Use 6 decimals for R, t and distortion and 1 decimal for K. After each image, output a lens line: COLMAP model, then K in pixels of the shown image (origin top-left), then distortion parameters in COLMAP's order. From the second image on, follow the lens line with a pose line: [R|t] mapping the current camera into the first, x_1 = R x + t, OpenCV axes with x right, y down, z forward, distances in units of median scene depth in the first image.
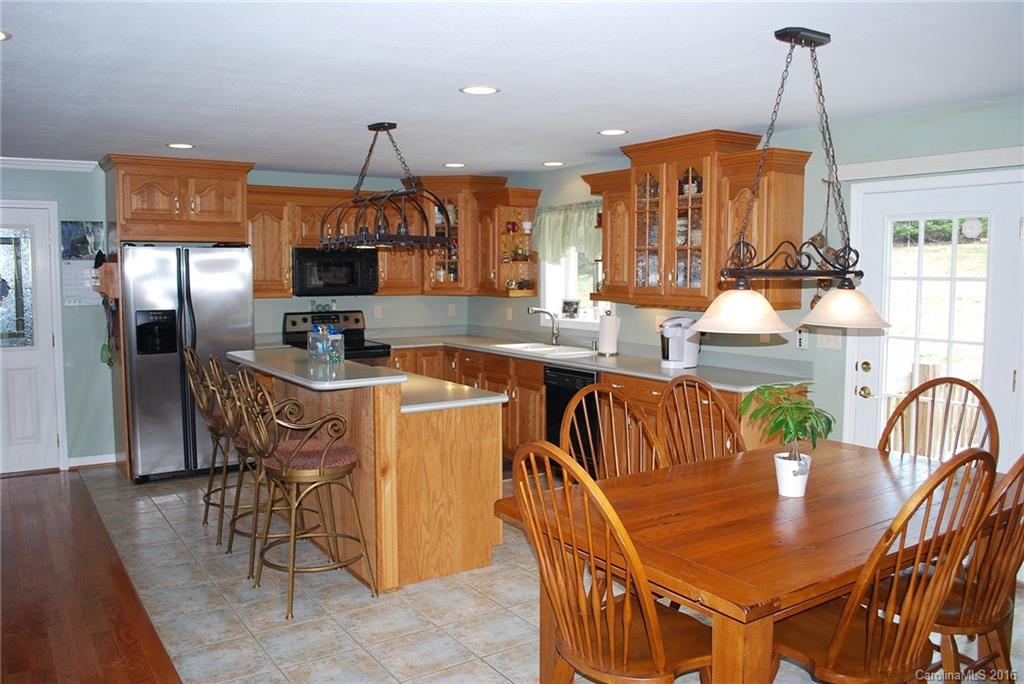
lens RADIAL K [[812.3, 0, 510.5], [0, 812.3, 346.3], [0, 0, 1]] dist [-0.079620, 0.005726]
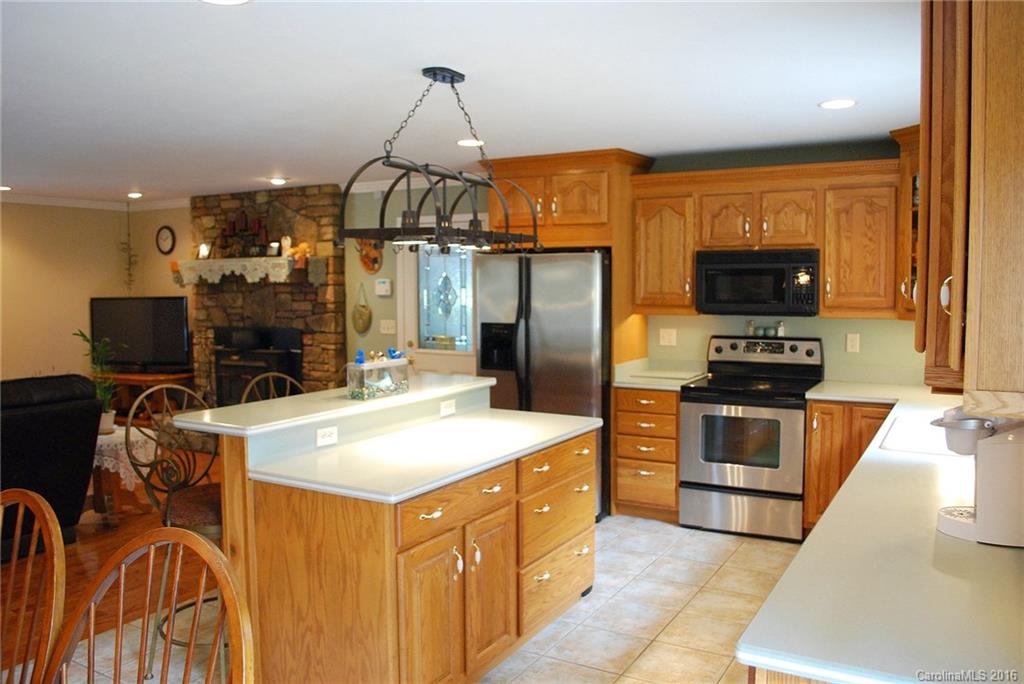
lens RADIAL K [[812.3, 0, 516.2], [0, 812.3, 341.8], [0, 0, 1]] dist [-0.079620, 0.005726]
pose [[0.443636, 0.059725, -0.894214, 0.382523], [-0.078535, 0.996529, 0.027597, -0.048931], [0.892759, 0.057984, 0.446787, 0.565169]]
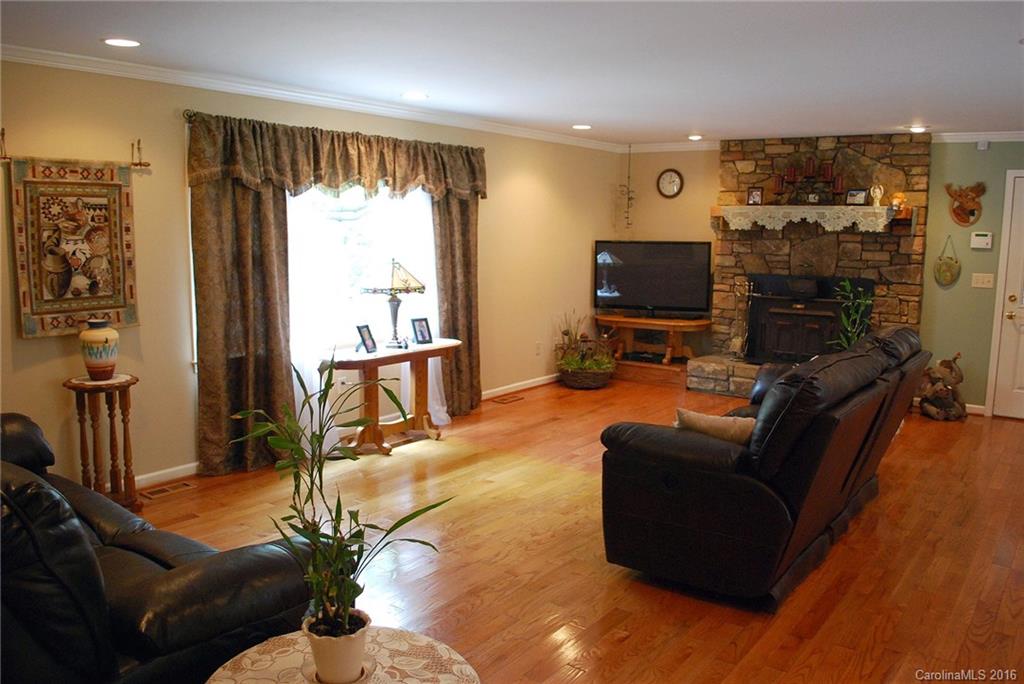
lens RADIAL K [[812.3, 0, 519.1], [0, 812.3, 343.1], [0, 0, 1]] dist [-0.079620, 0.005726]
pose [[0.337328, 0.134404, -0.931743, 0.279156], [-0.101119, 0.989202, 0.106083, -0.027058], [0.935941, 0.058432, 0.347276, 0.331212]]
